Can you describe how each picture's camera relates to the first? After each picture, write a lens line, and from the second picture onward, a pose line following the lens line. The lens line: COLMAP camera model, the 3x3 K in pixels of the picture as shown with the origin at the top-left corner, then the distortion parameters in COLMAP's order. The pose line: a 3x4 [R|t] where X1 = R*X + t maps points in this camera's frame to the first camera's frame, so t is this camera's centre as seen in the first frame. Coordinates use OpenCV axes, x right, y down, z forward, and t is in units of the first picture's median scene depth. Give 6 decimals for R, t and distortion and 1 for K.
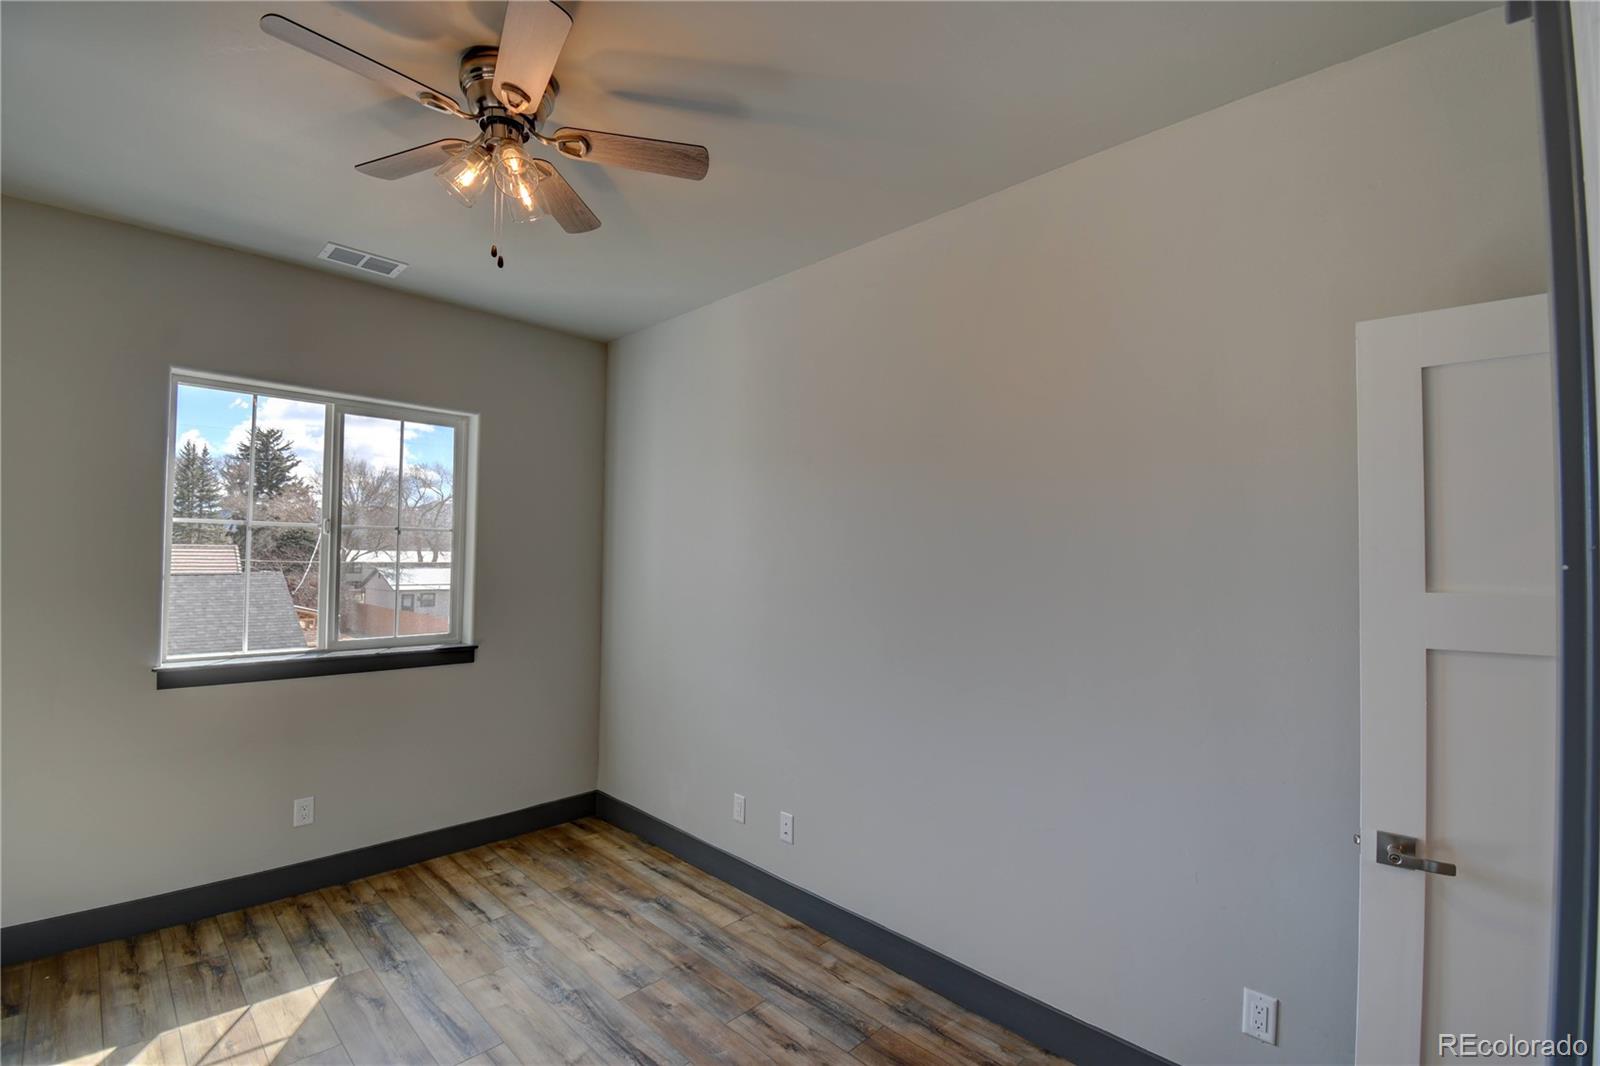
lens RADIAL K [[706.3, 0, 794.6], [0, 706.3, 537.9], [0, 0, 1]] dist [0.005744, -0.018695]
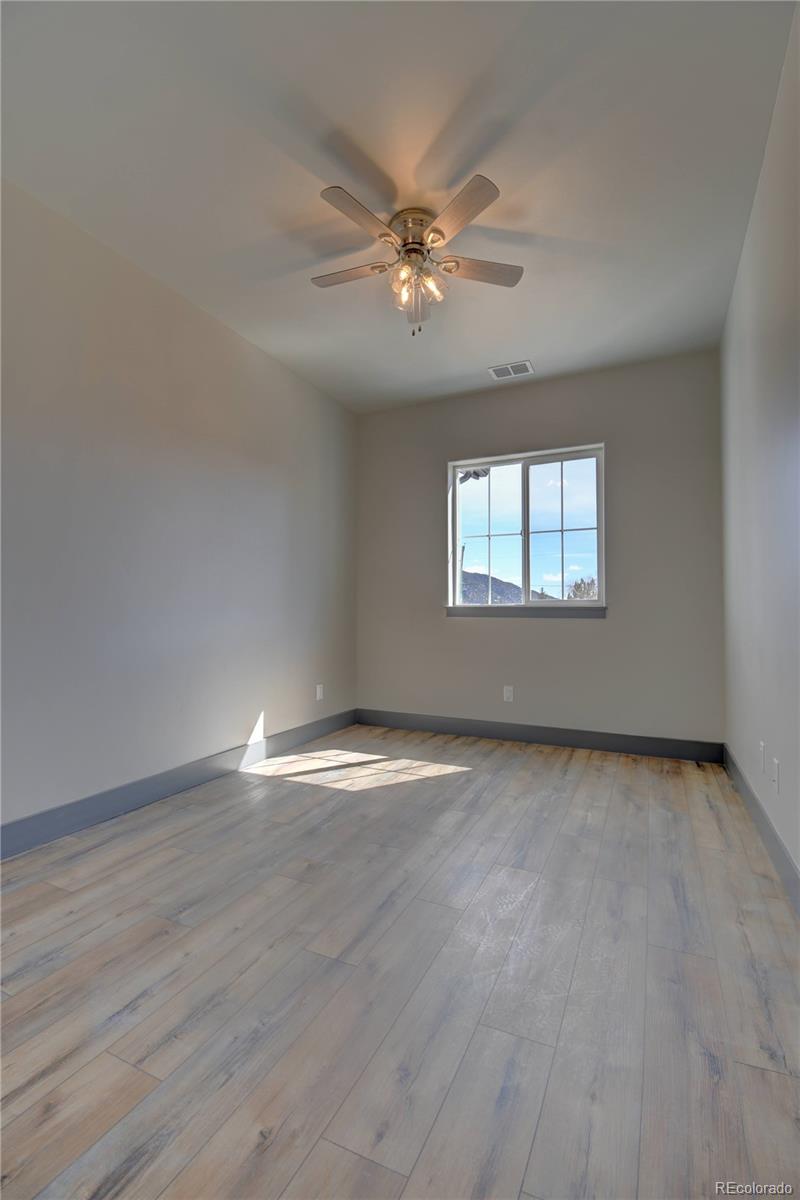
lens RADIAL K [[529.7, 0, 400.5], [0, 529.7, 599.6], [0, 0, 1]] dist [0.005744, -0.018695]
pose [[0.335953, -0.034018, -0.941264, 0.476139], [0.025240, 0.999314, -0.027108, 0.184878], [0.941540, -0.014650, 0.336581, 0.307069]]
